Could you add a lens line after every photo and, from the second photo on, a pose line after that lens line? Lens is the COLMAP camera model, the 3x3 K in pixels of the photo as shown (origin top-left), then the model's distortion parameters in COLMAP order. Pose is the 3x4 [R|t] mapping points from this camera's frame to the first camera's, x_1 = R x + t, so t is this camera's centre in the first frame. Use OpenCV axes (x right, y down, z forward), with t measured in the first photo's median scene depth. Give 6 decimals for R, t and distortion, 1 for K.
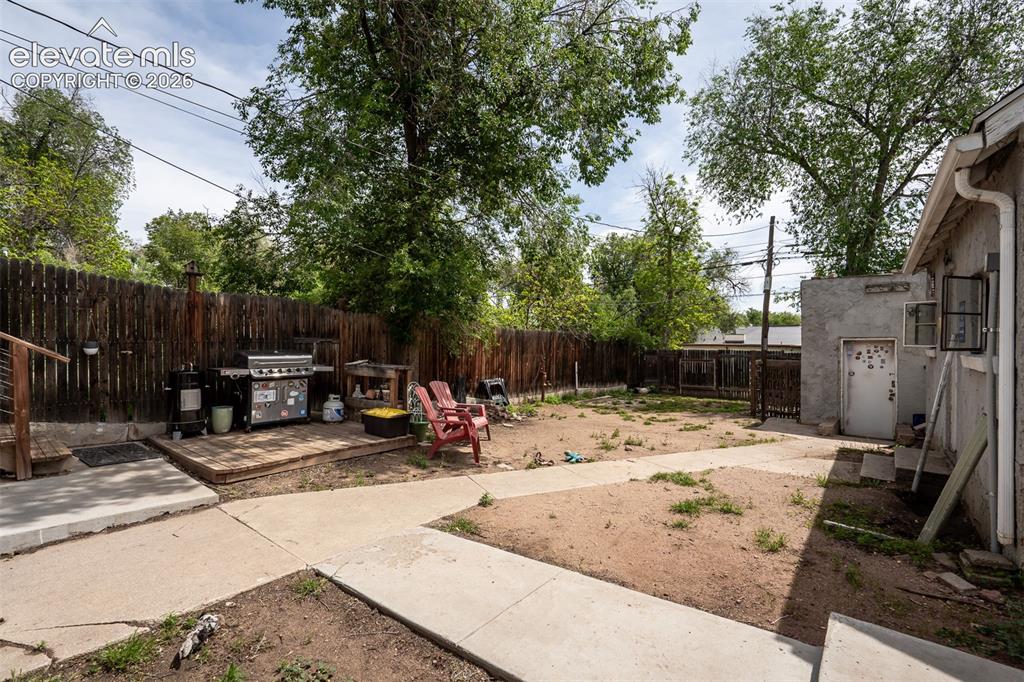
lens RADIAL K [[459.0, 0, 513.4], [0, 459.0, 346.8], [0, 0, 1]] dist [-0.009829, 0.001941]
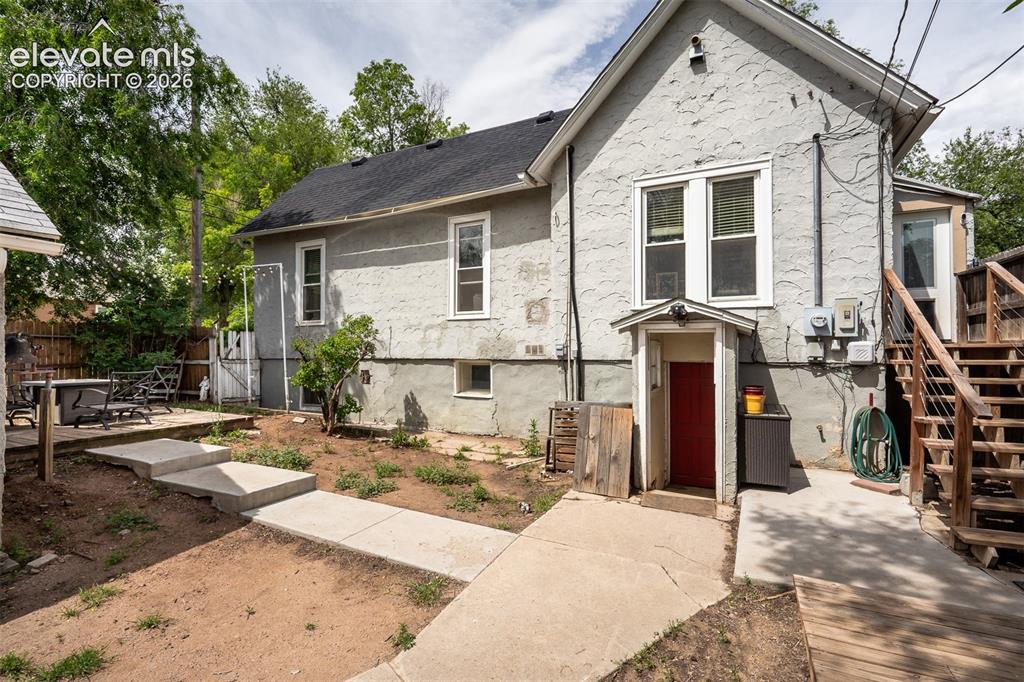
lens RADIAL K [[459.0, 0, 511.9], [0, 459.0, 347.1], [0, 0, 1]] dist [-0.009829, 0.001941]
pose [[-0.977932, -0.006168, -0.208831, -0.084735], [-0.004441, 0.999952, -0.008738, -0.090509], [0.208875, -0.007618, -0.977913, 1.930801]]
